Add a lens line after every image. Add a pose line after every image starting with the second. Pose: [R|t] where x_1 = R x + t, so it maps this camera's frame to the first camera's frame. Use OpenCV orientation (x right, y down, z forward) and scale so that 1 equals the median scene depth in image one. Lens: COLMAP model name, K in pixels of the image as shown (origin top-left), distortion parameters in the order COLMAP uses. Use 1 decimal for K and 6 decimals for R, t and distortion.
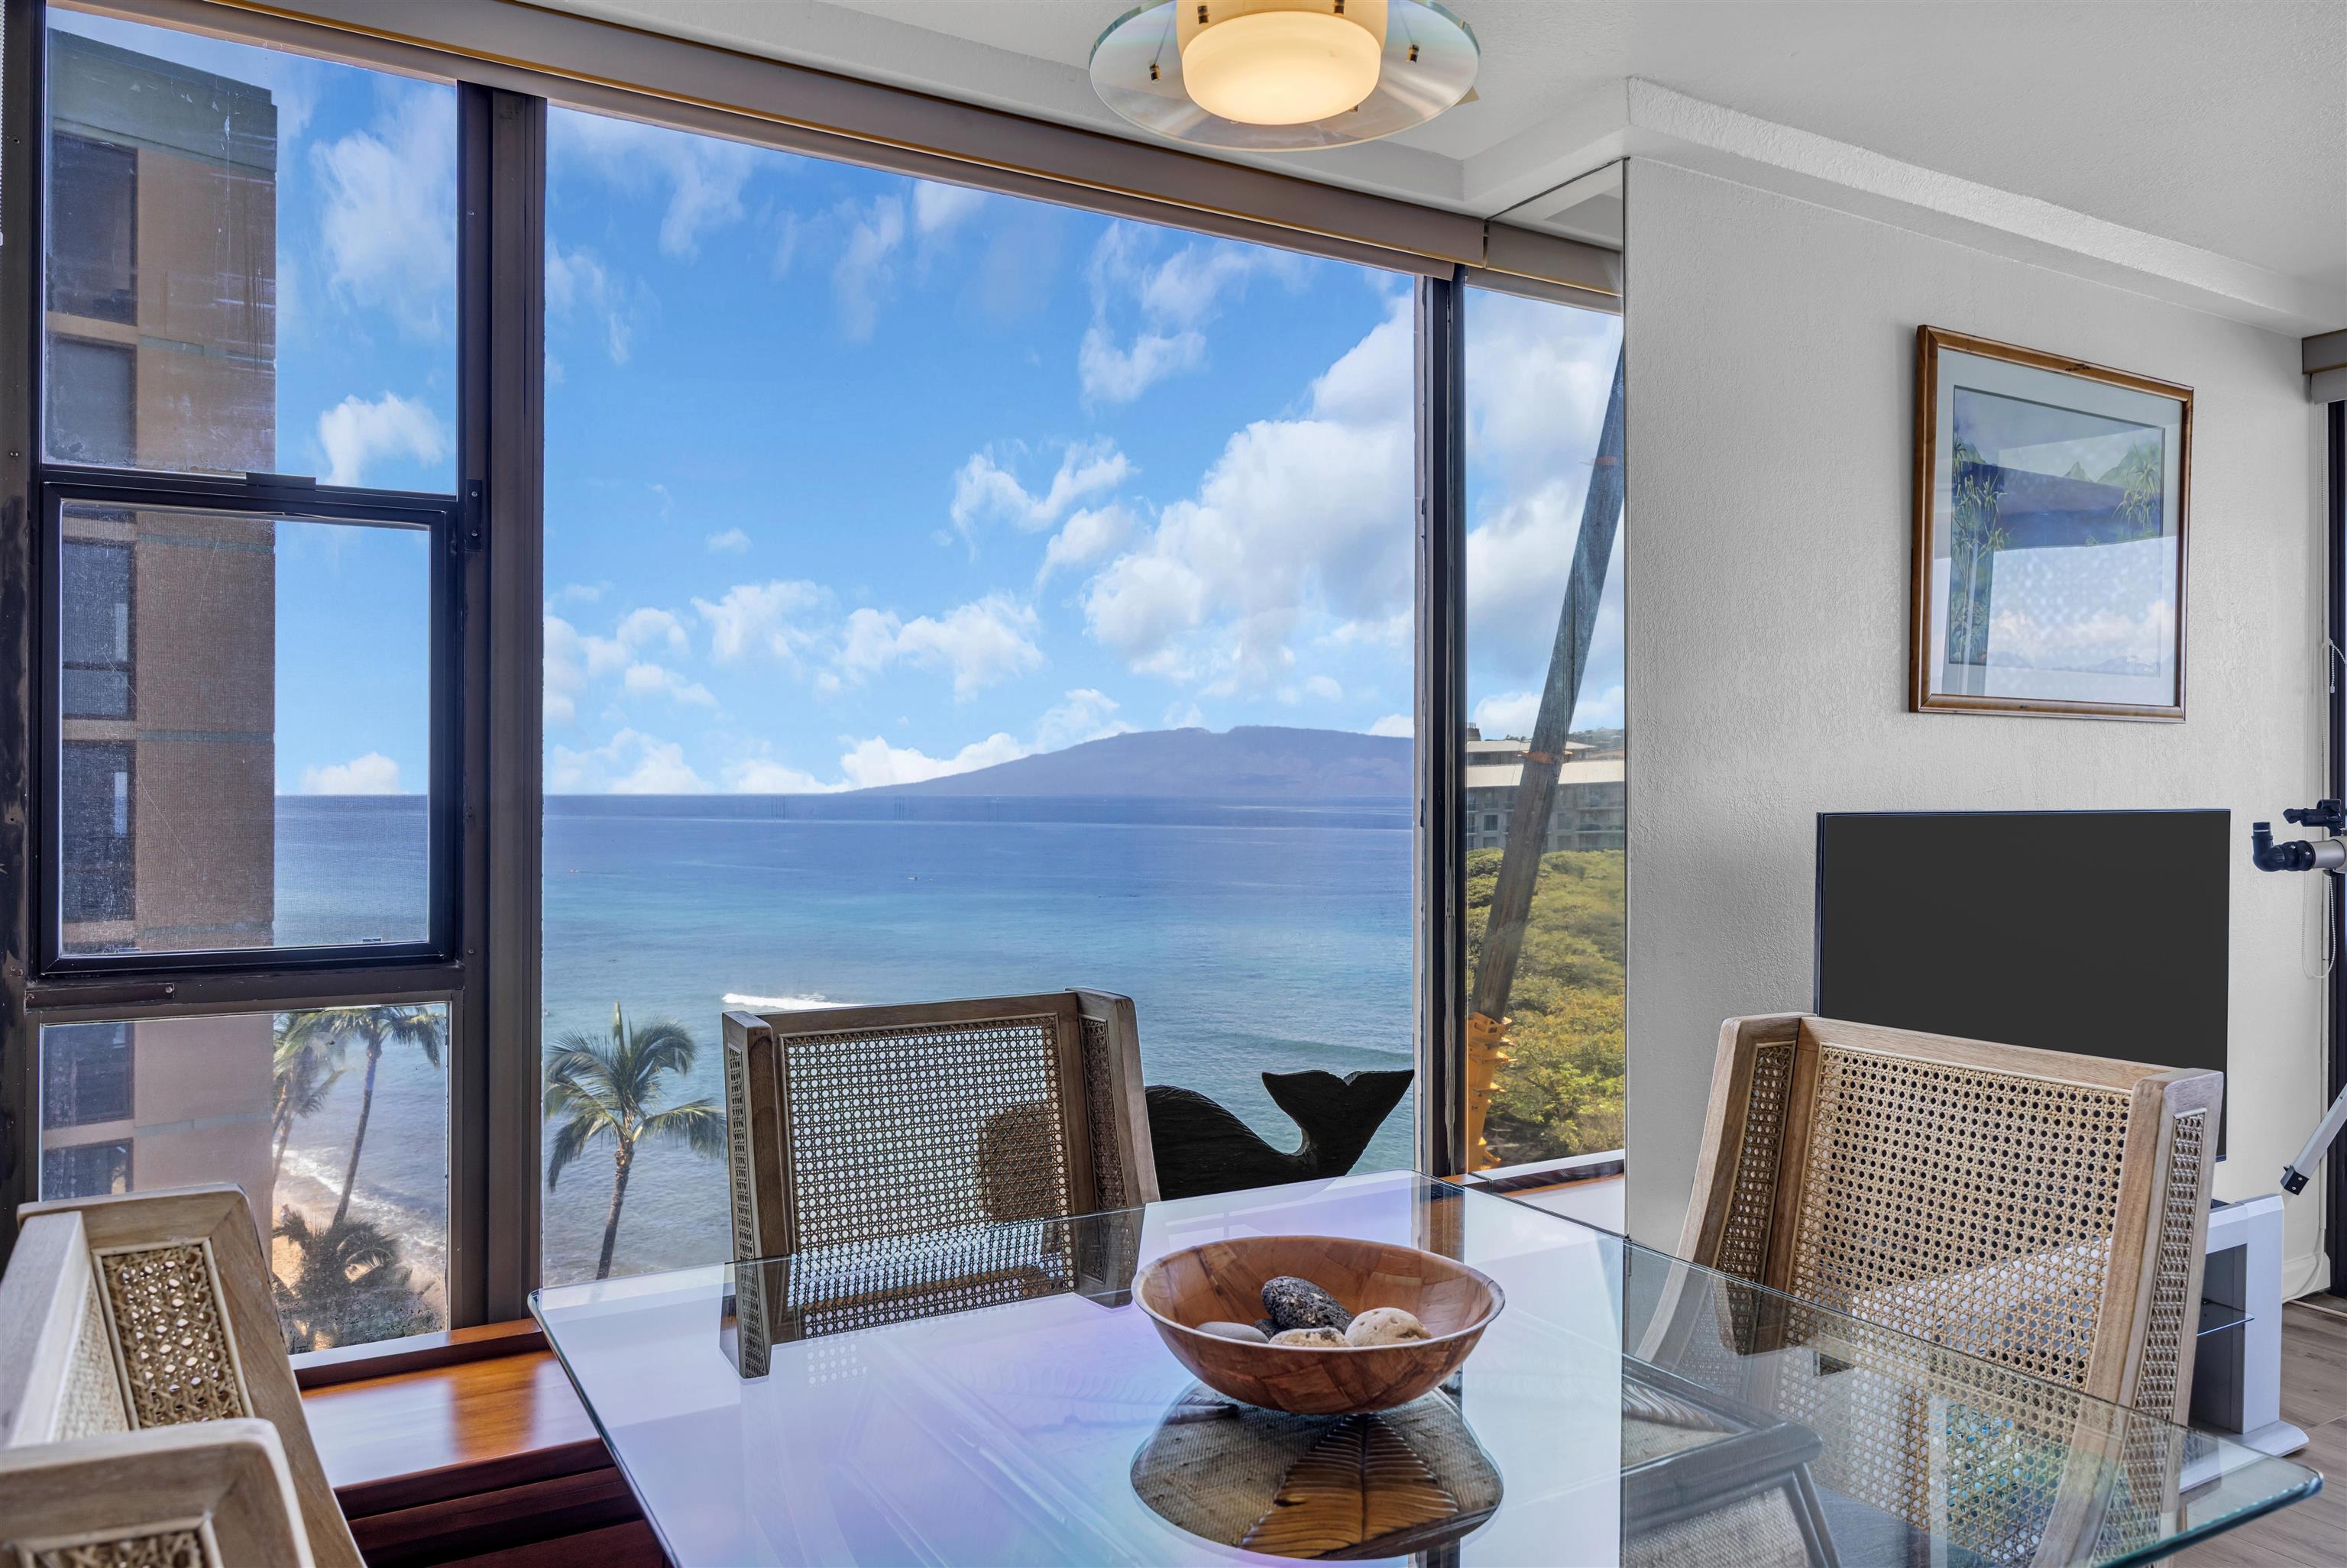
lens RADIAL K [[1611.3, 0, 1173.5], [0, 1611.3, 784.0], [0, 0, 1]] dist [0.004690, 0.002559]
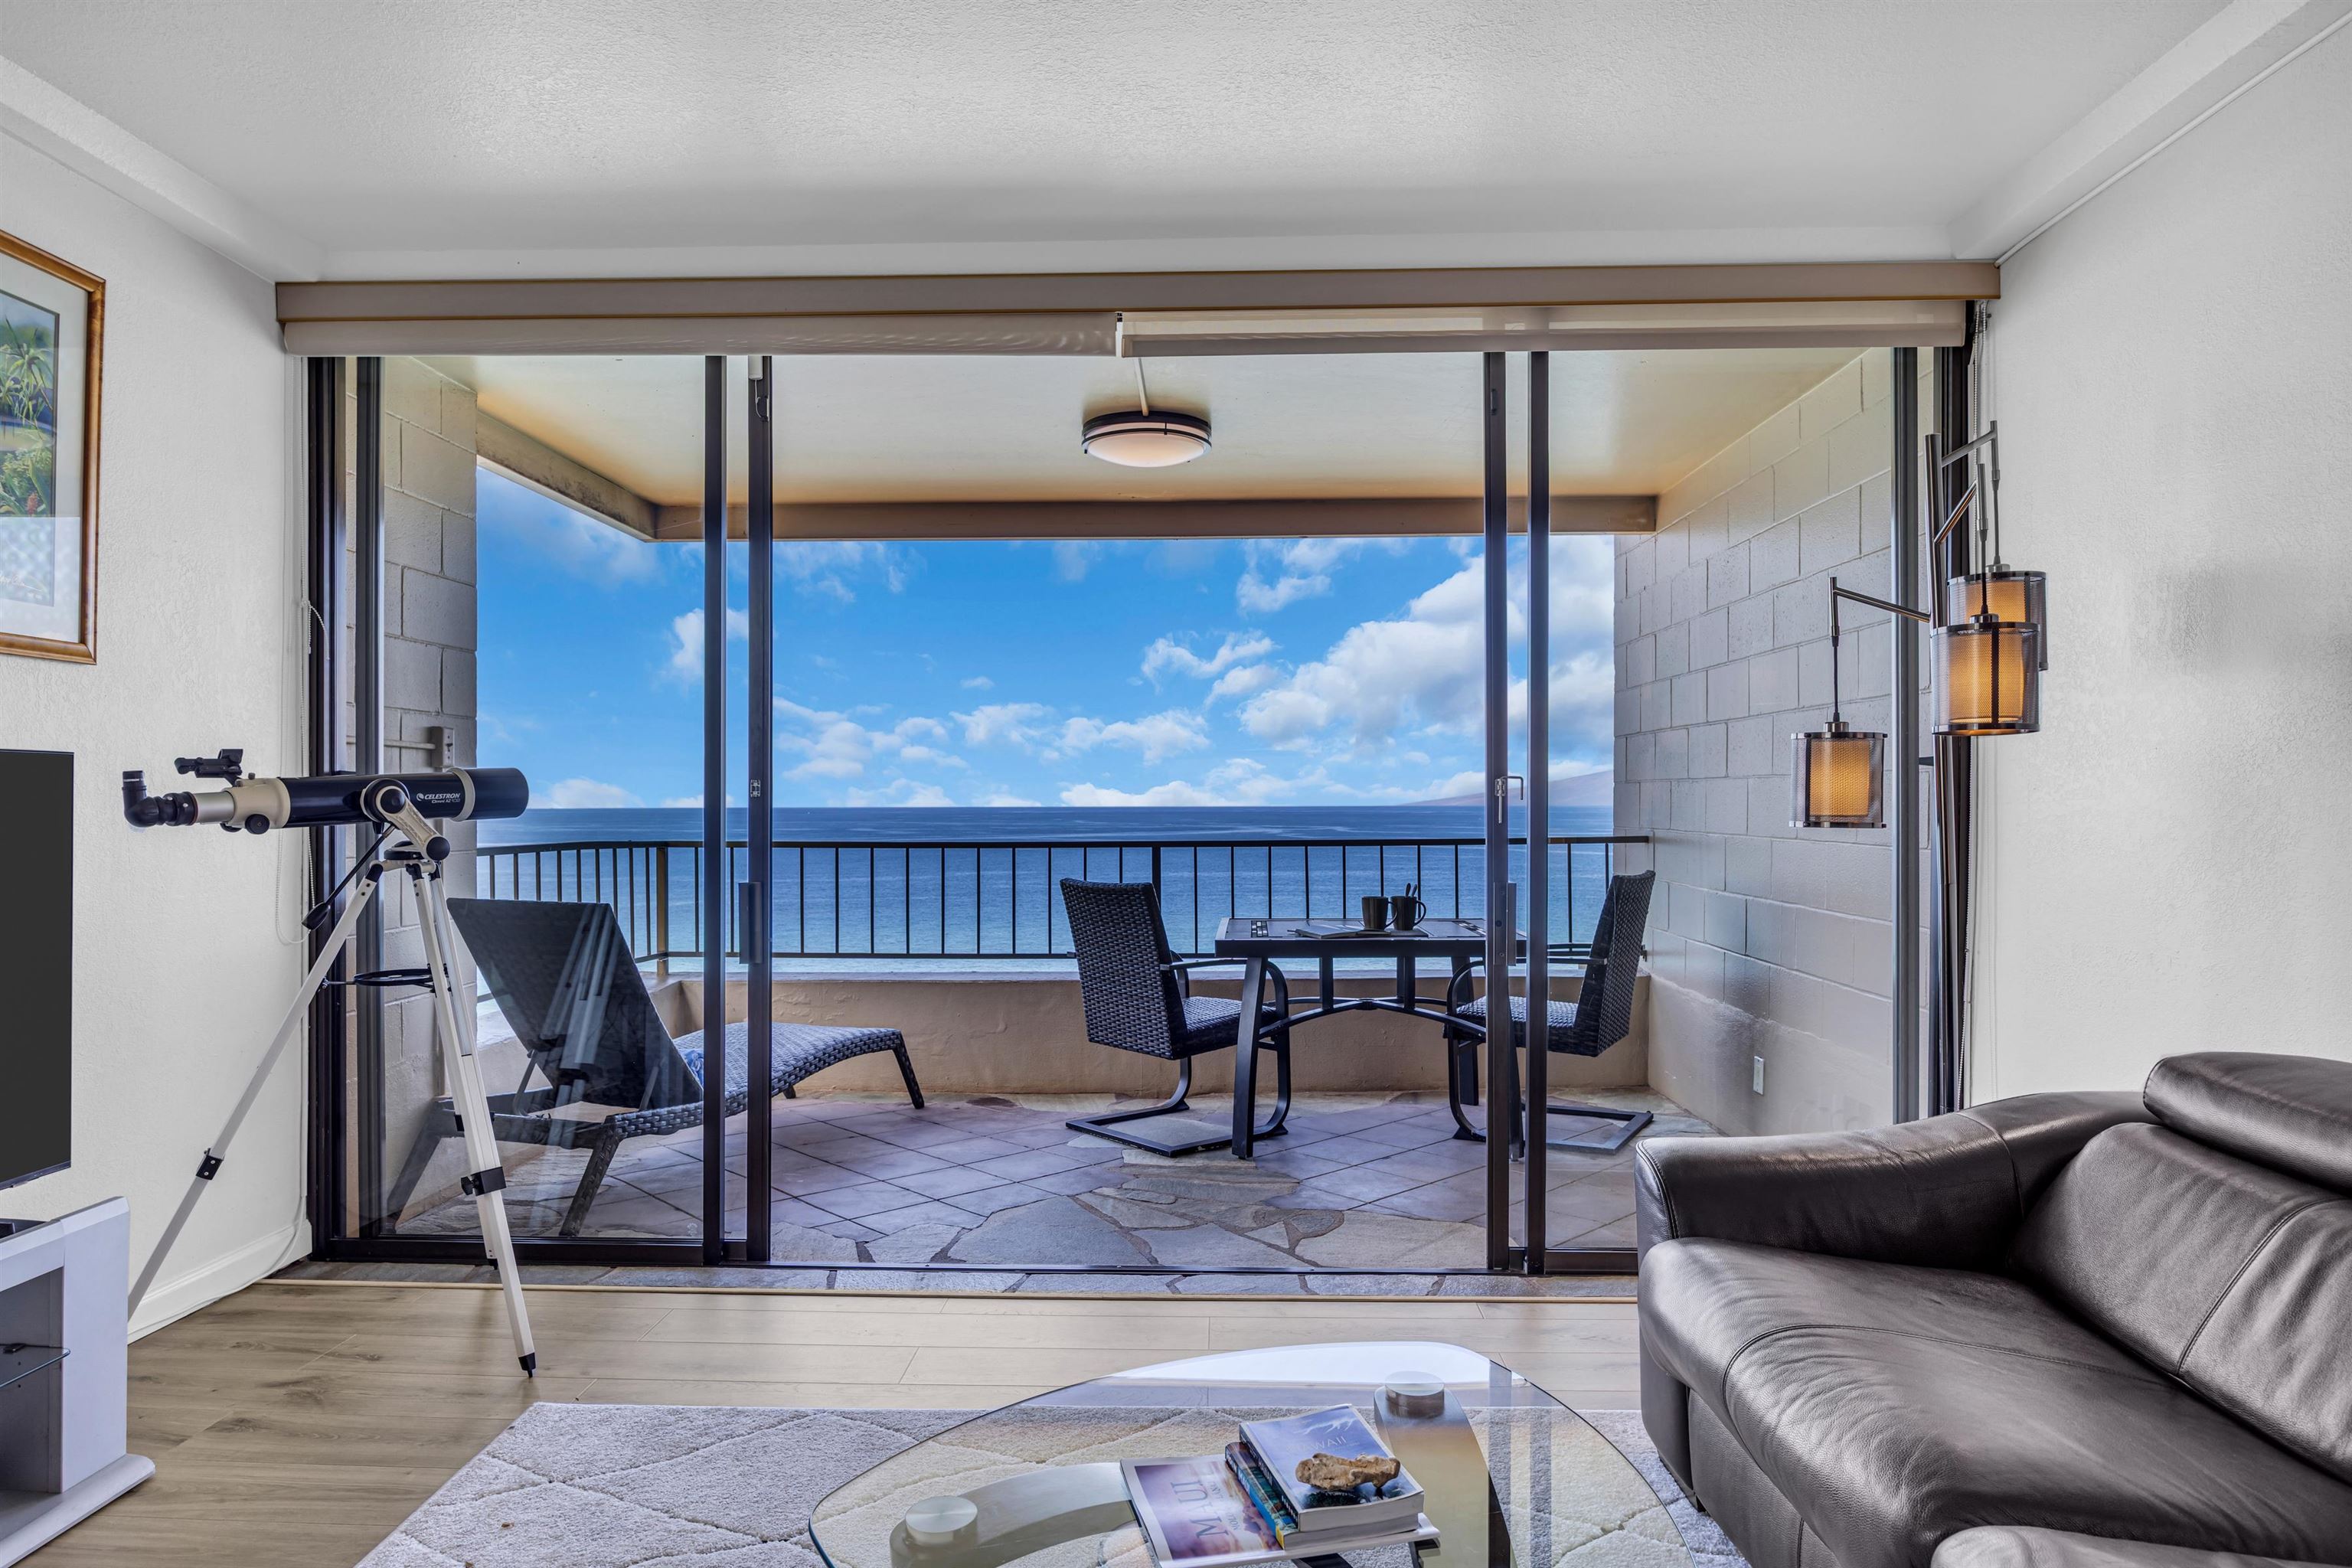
lens RADIAL K [[1404.2, 0, 1172.6], [0, 1404.2, 818.8], [0, 0, 1]] dist [-0.002805, -0.002595]
pose [[0.529417, -0.013353, 0.848257, 0.339066], [-0.000903, 0.999867, 0.016303, 0.037990], [-0.848362, -0.009397, 0.529334, 0.127498]]
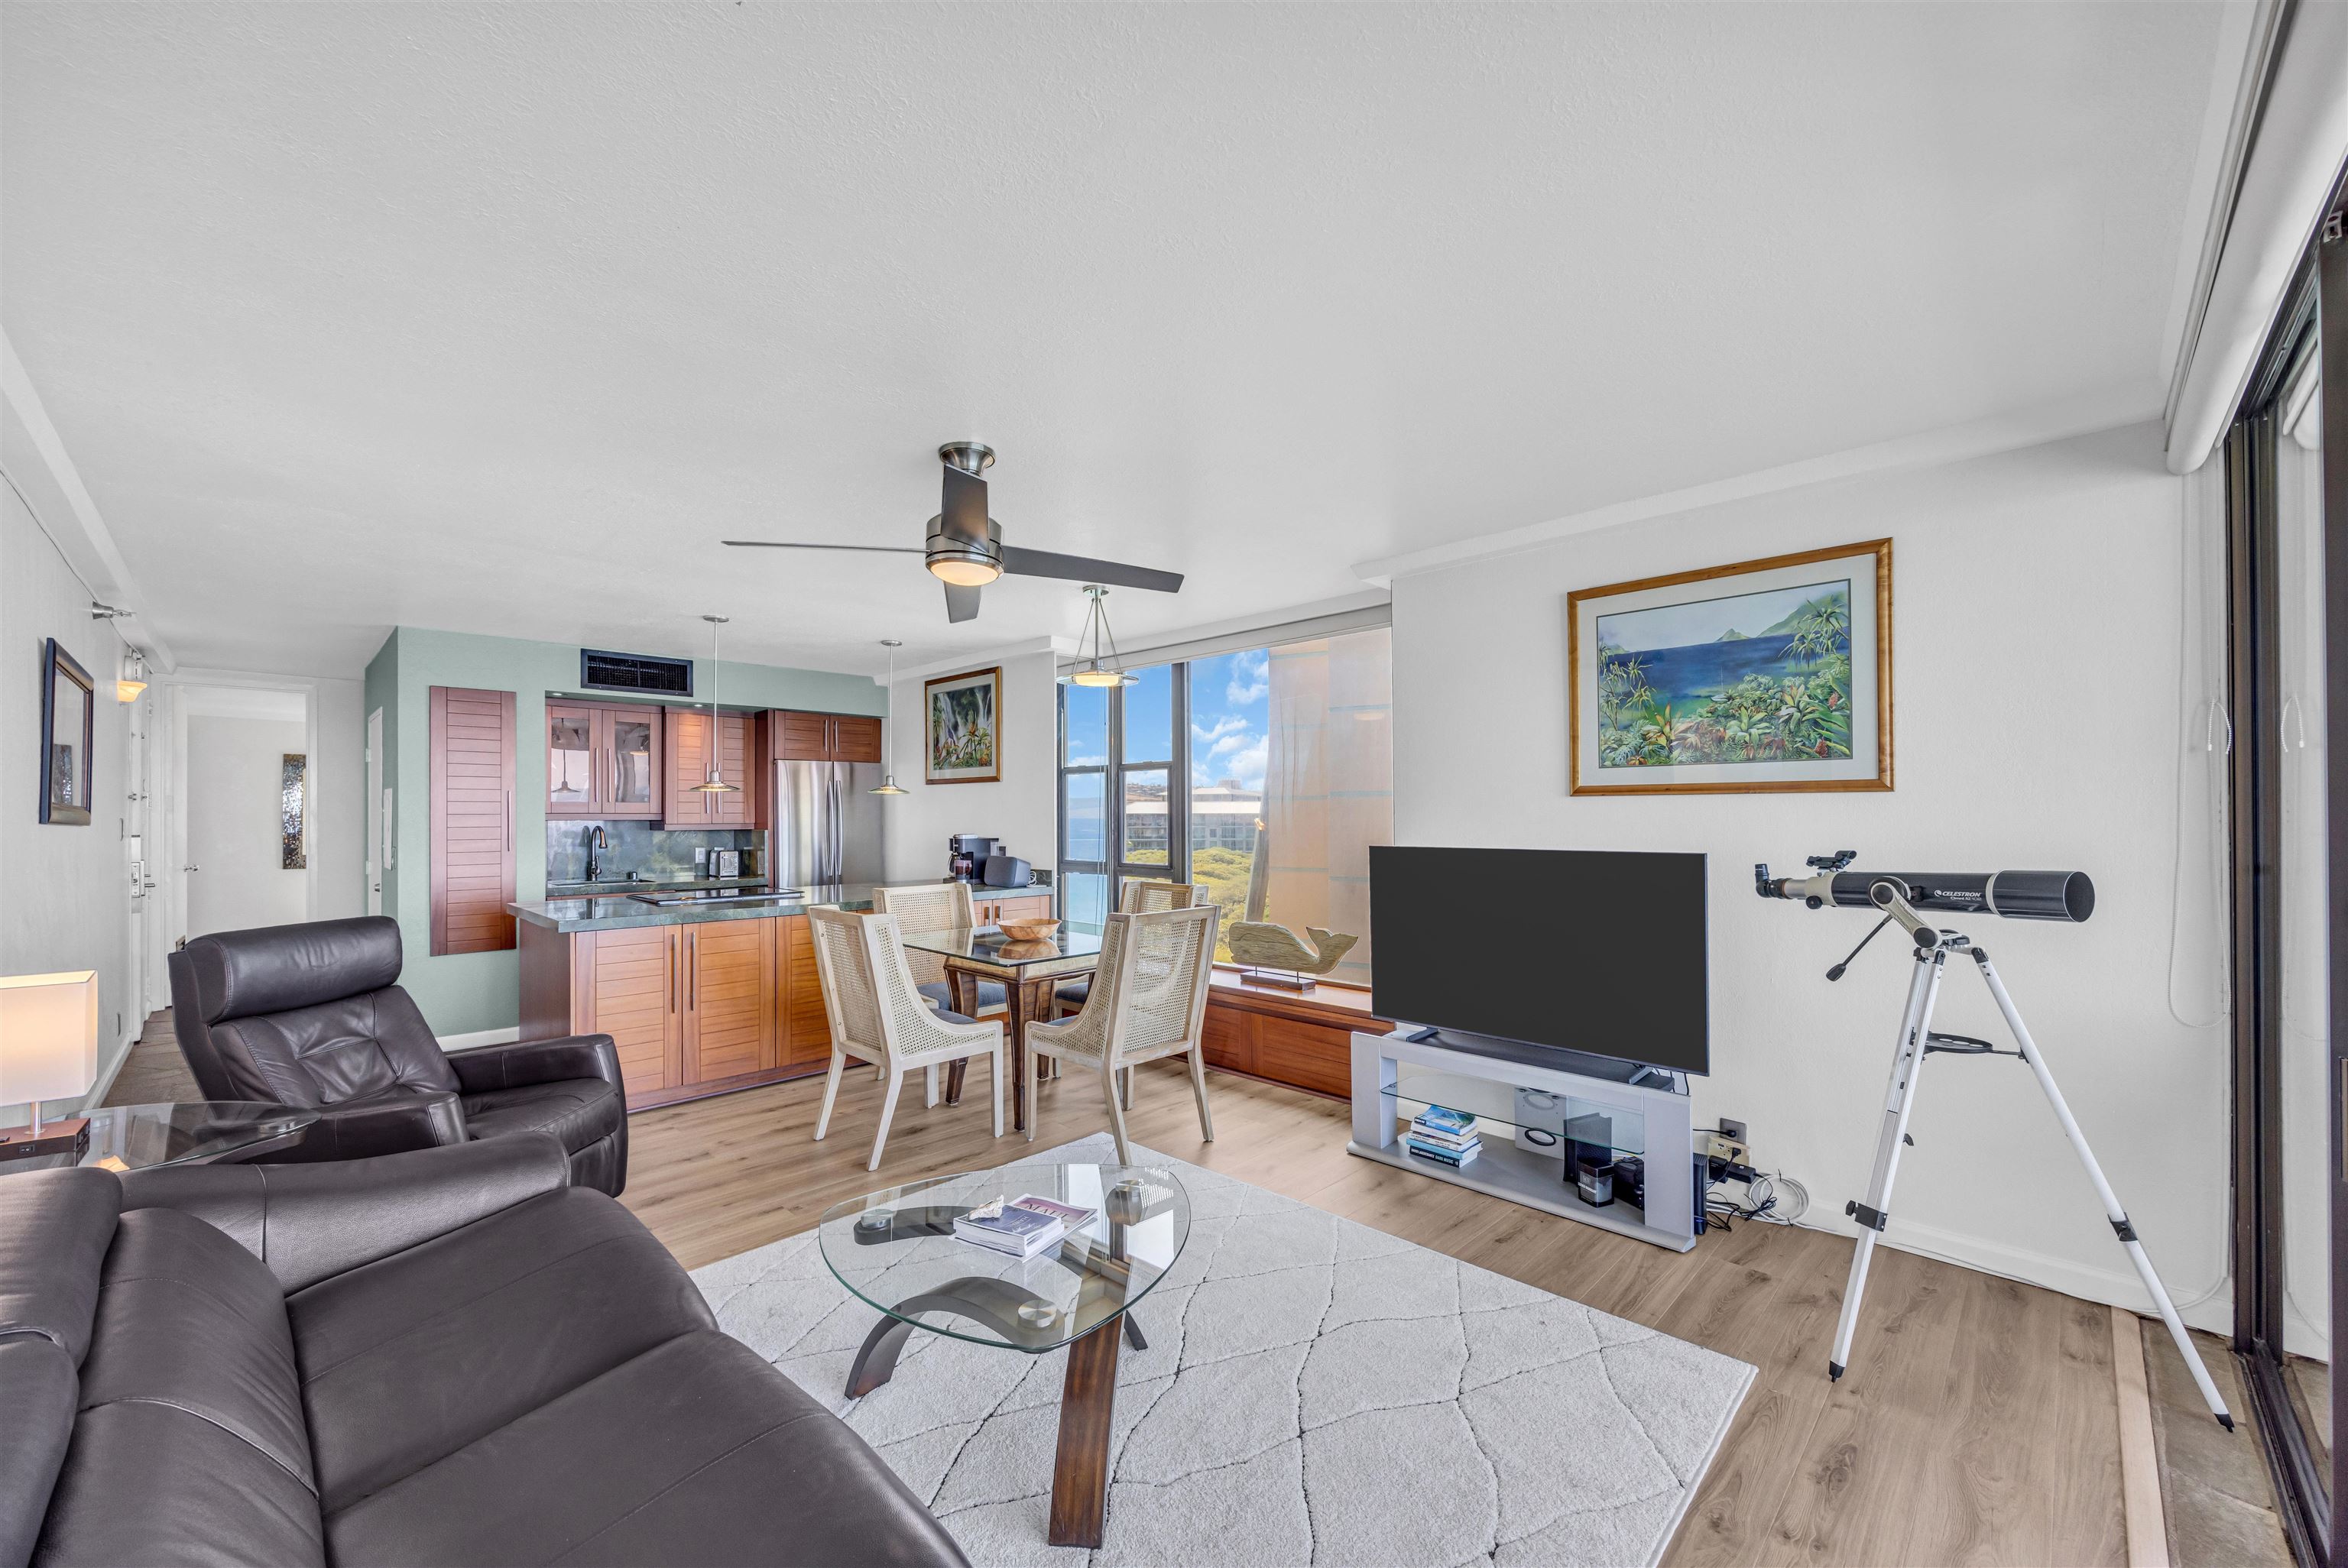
lens RADIAL K [[901.3, 0, 1173.1], [0, 901.3, 787.2], [0, 0, 1]] dist [-0.000868, 0.000096]
pose [[0.265138, -0.031275, -0.963703, 1.371626], [0.010088, 0.999509, -0.029661, -0.028544], [0.964158, -0.001858, 0.265323, 0.270742]]
